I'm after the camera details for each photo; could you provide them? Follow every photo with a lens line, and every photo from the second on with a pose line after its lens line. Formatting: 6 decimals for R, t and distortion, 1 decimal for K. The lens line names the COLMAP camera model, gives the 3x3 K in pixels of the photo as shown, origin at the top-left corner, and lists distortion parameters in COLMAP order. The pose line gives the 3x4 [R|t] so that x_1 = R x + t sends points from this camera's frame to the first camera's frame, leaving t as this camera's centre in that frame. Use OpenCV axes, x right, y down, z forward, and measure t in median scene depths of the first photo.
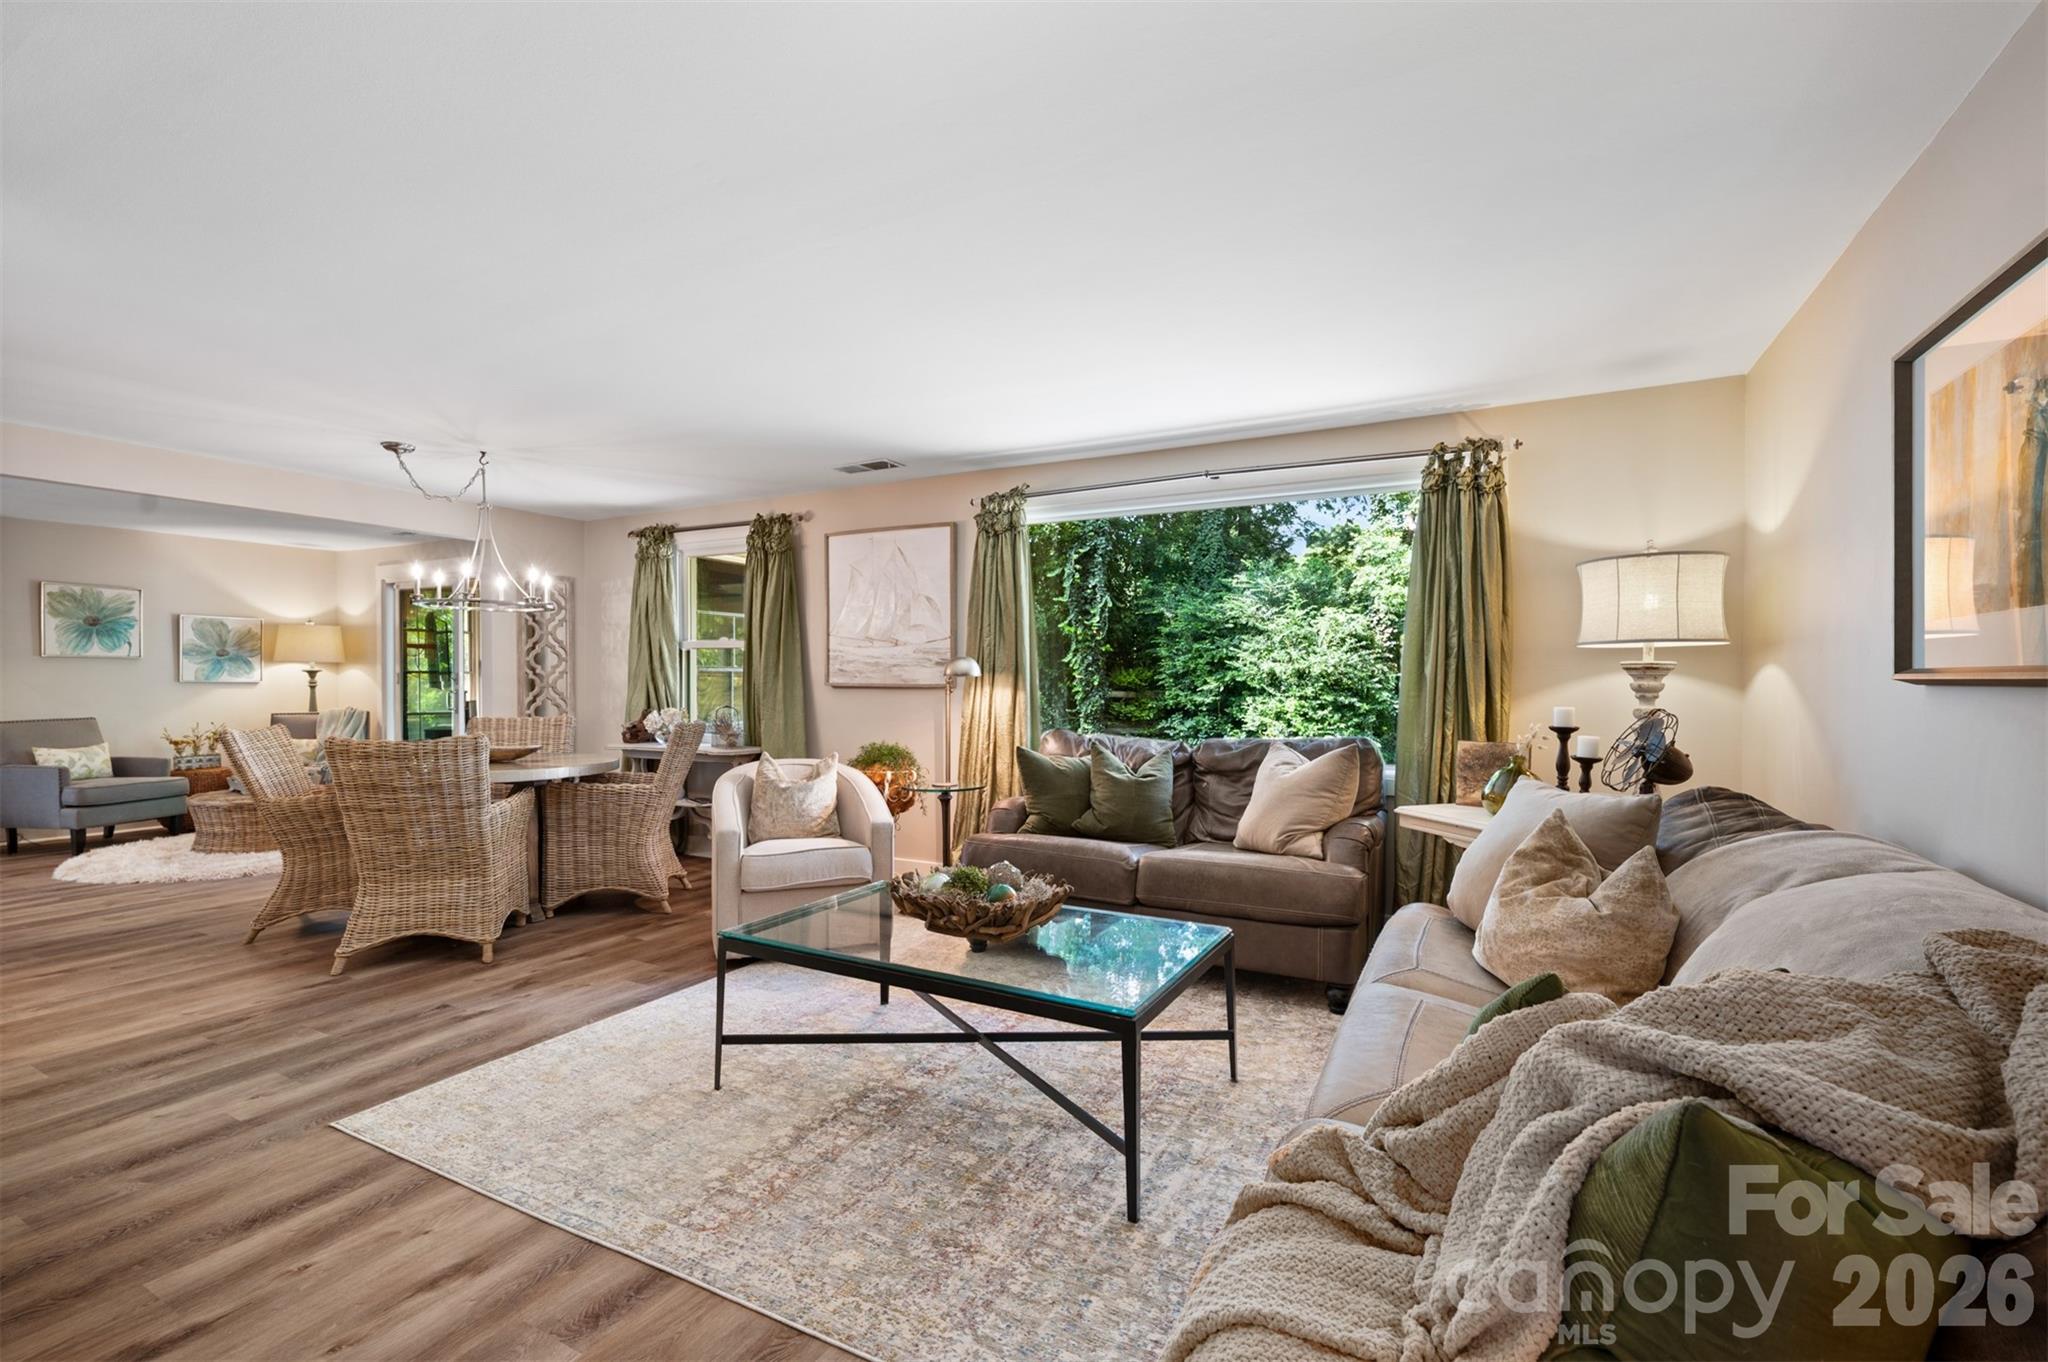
lens RADIAL K [[892.8, 0, 1032.2], [0, 892.8, 694.6], [0, 0, 1]] dist [-0.000952, 0.000019]
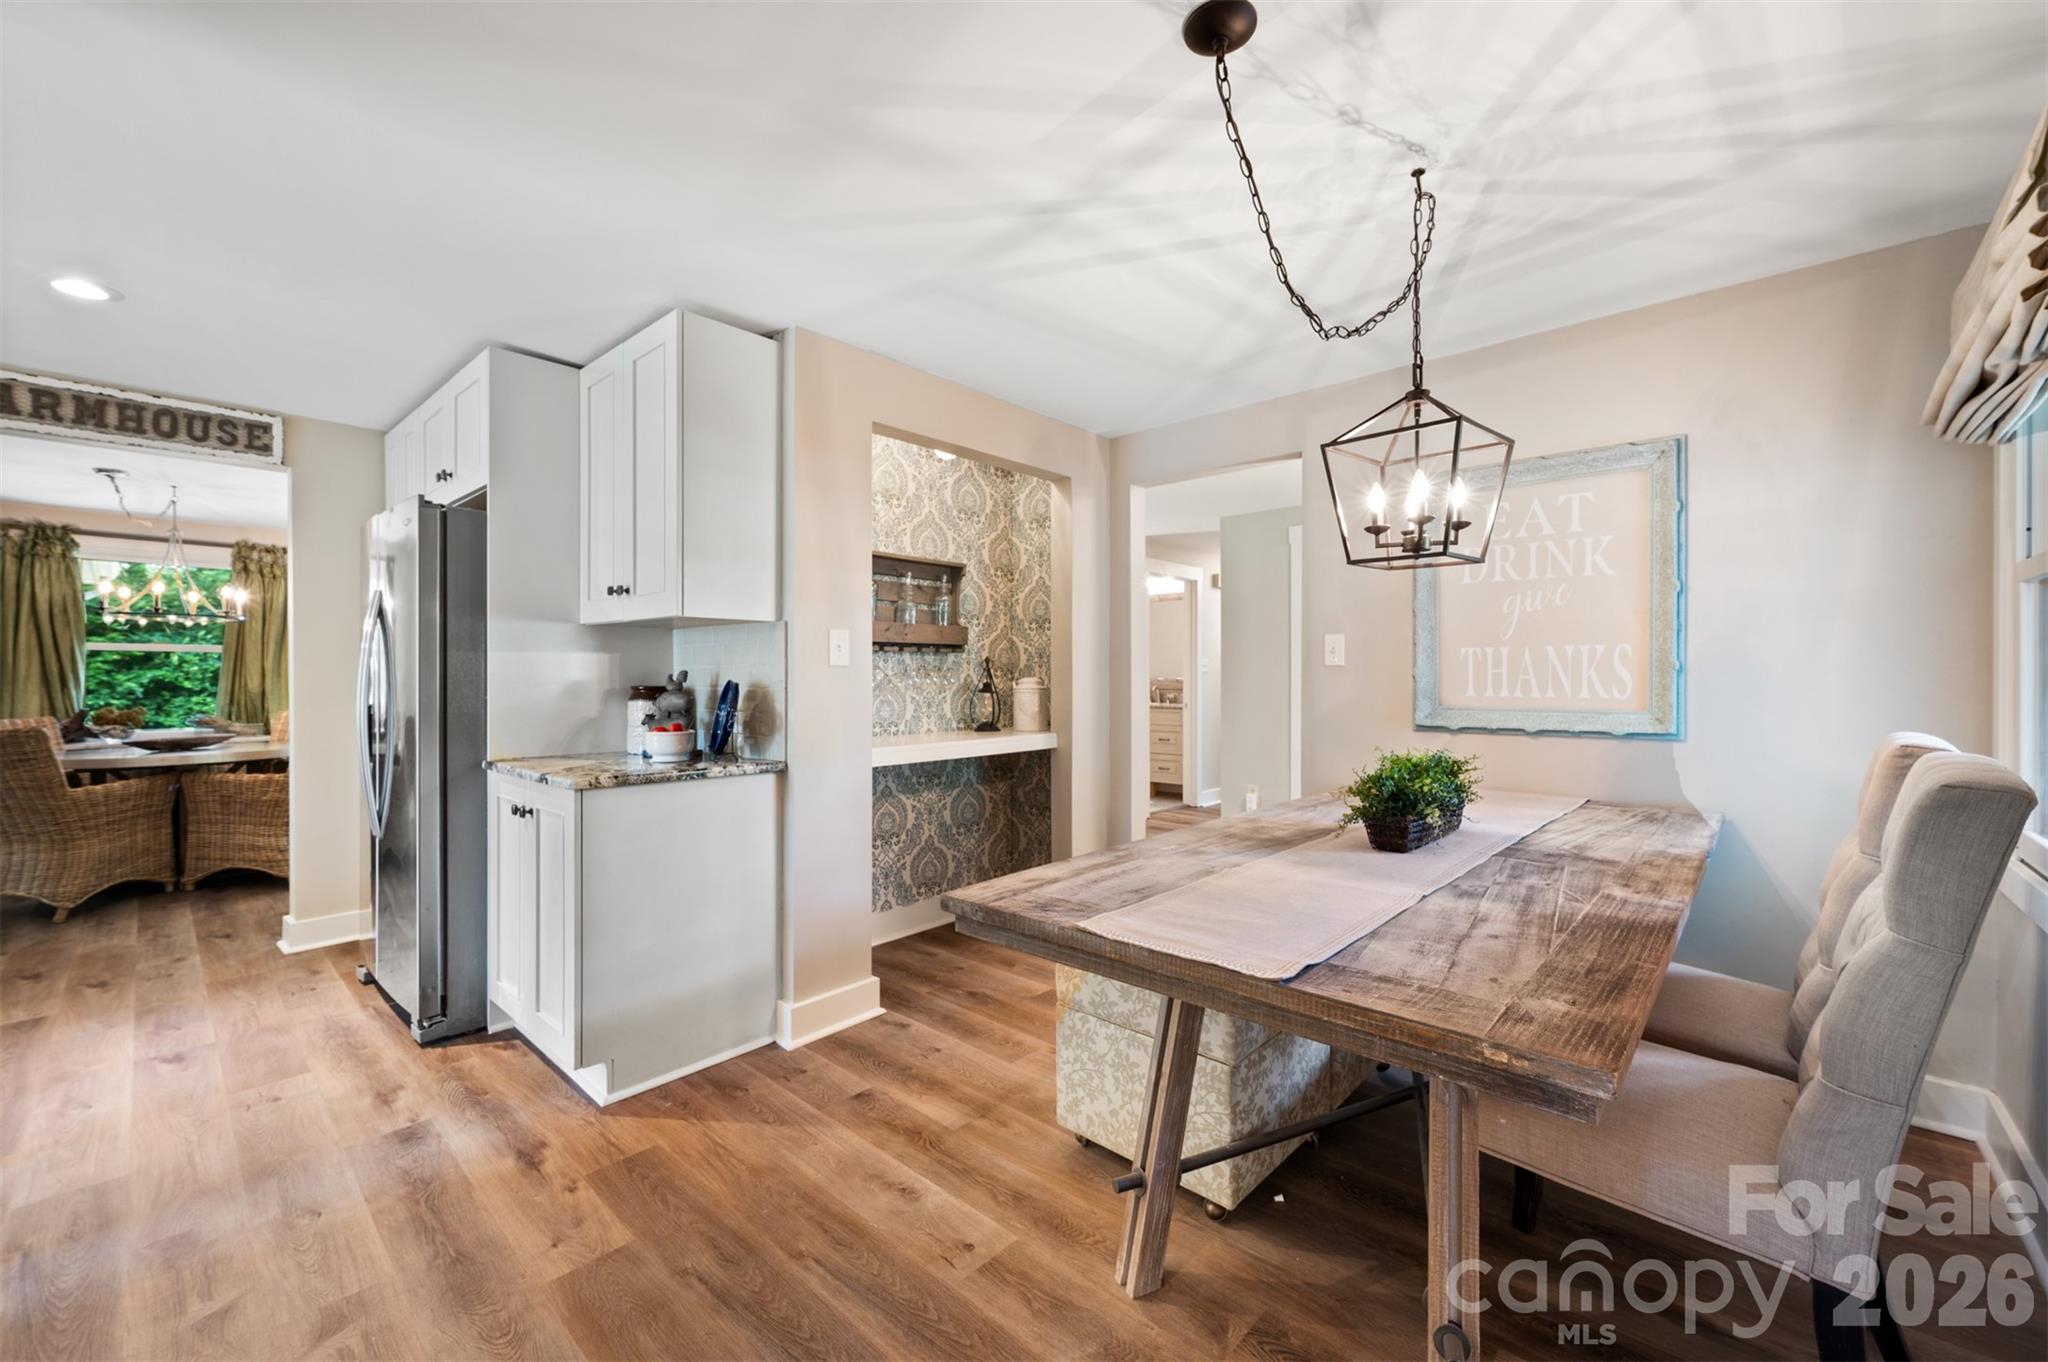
lens RADIAL K [[820.3, 0, 1027.3], [0, 820.3, 679.9], [0, 0, 1]] dist [0.001808, 0.000380]
pose [[0.252642, -0.002492, 0.967557, -1.025283], [0.018085, 0.999834, -0.002148, 0.004067], [-0.967391, 0.018041, 0.252645, -0.255200]]
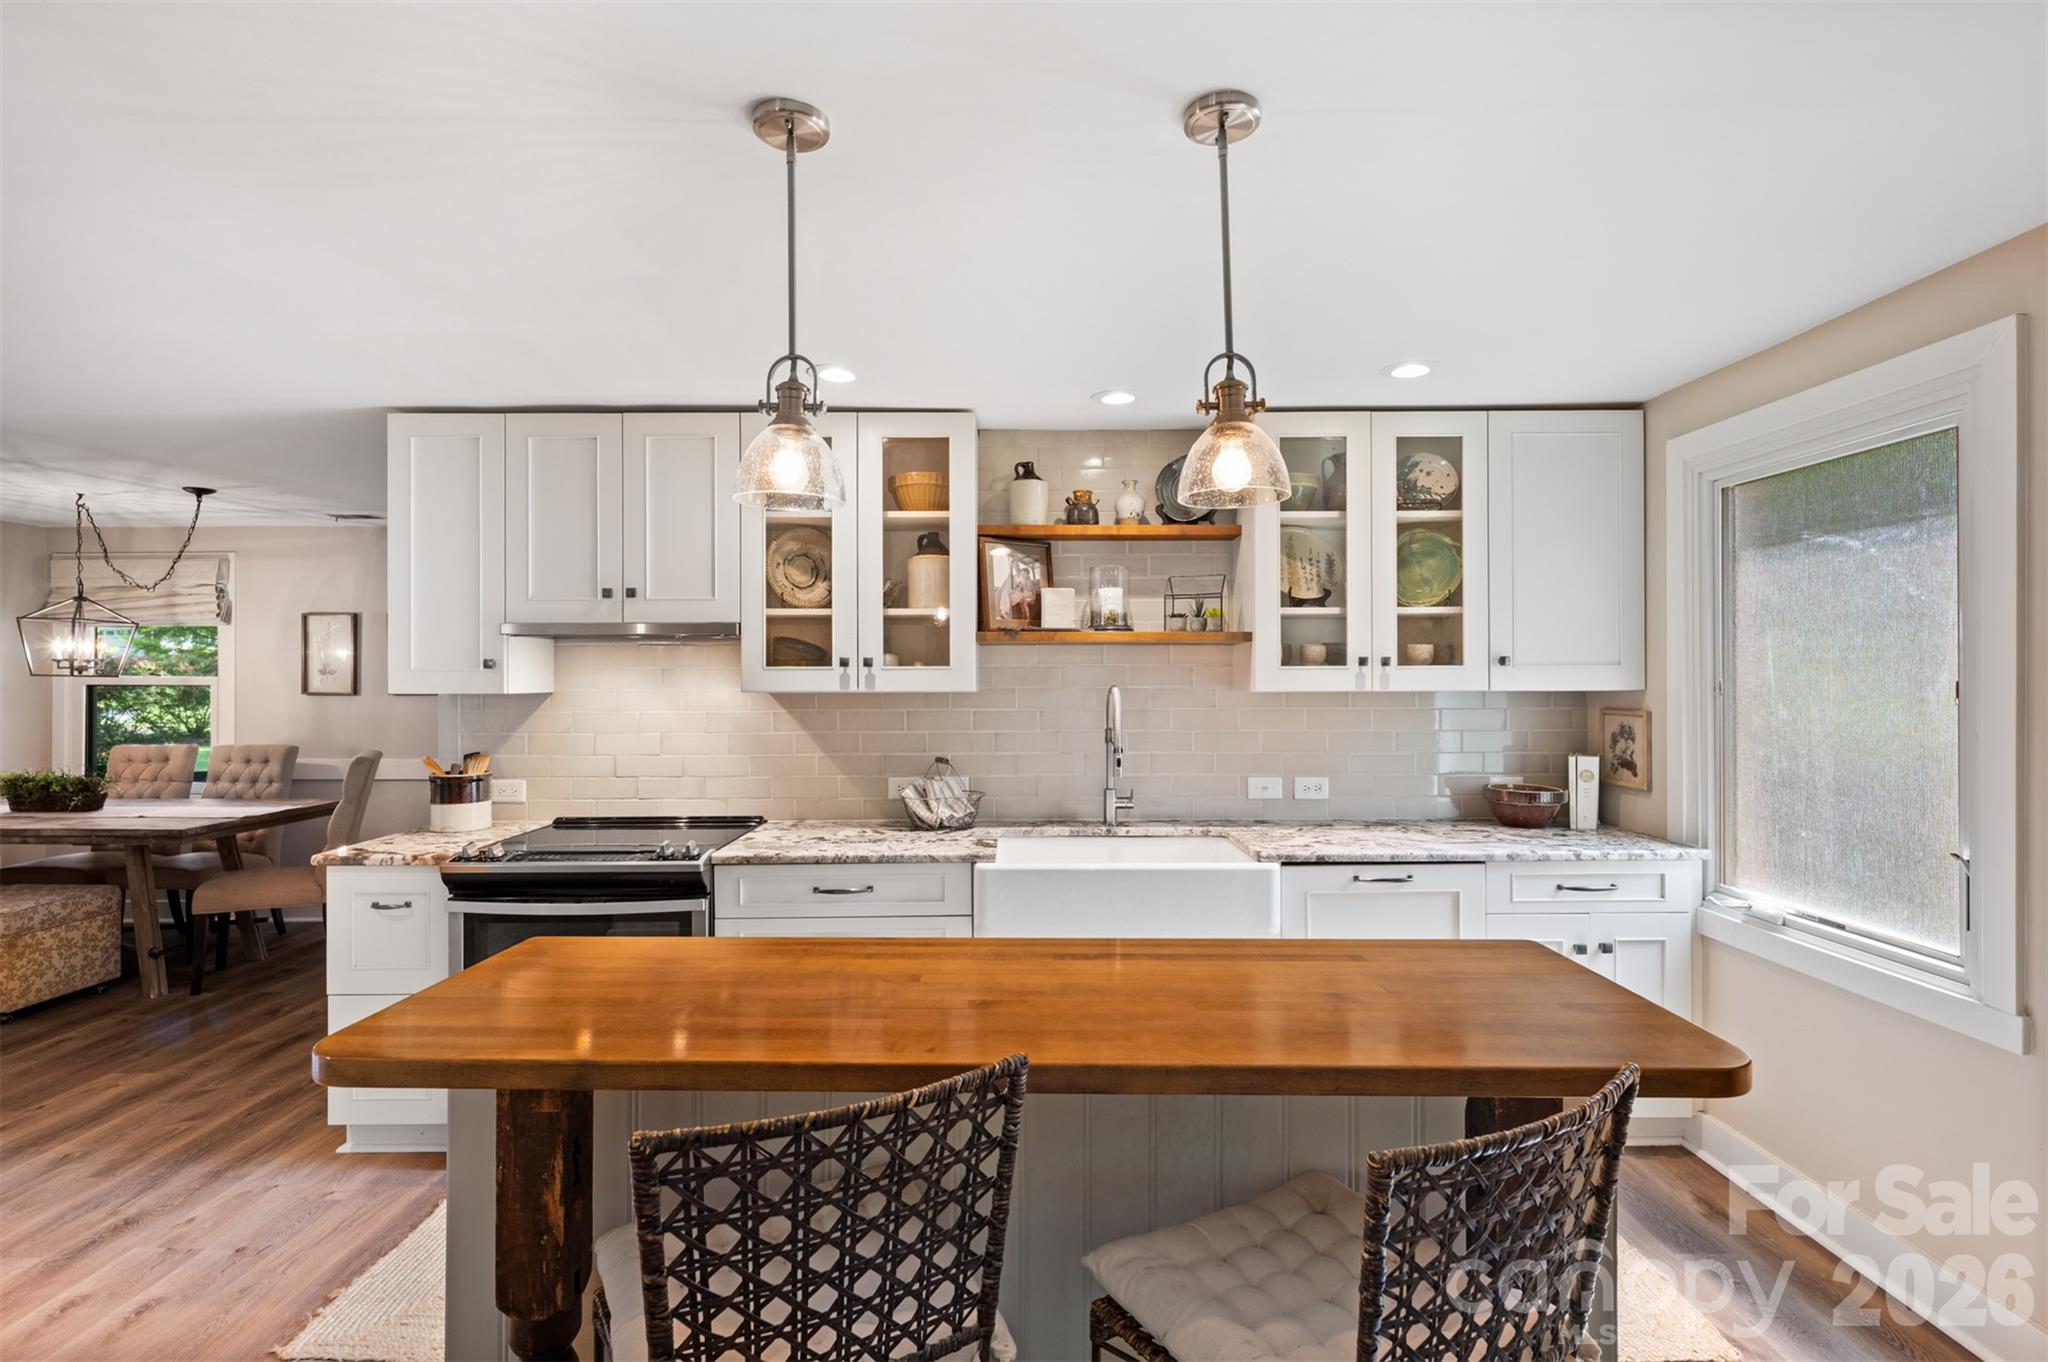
lens RADIAL K [[971.7, 0, 1024.0], [0, 971.7, 681.0], [0, 0, 1]] dist [-0.000783, -0.000118]
pose [[-0.885679, 0.003699, -0.464284, -0.998615], [-0.005703, 0.999806, 0.018846, -0.053965], [0.464264, 0.019339, -0.885486, 0.726372]]
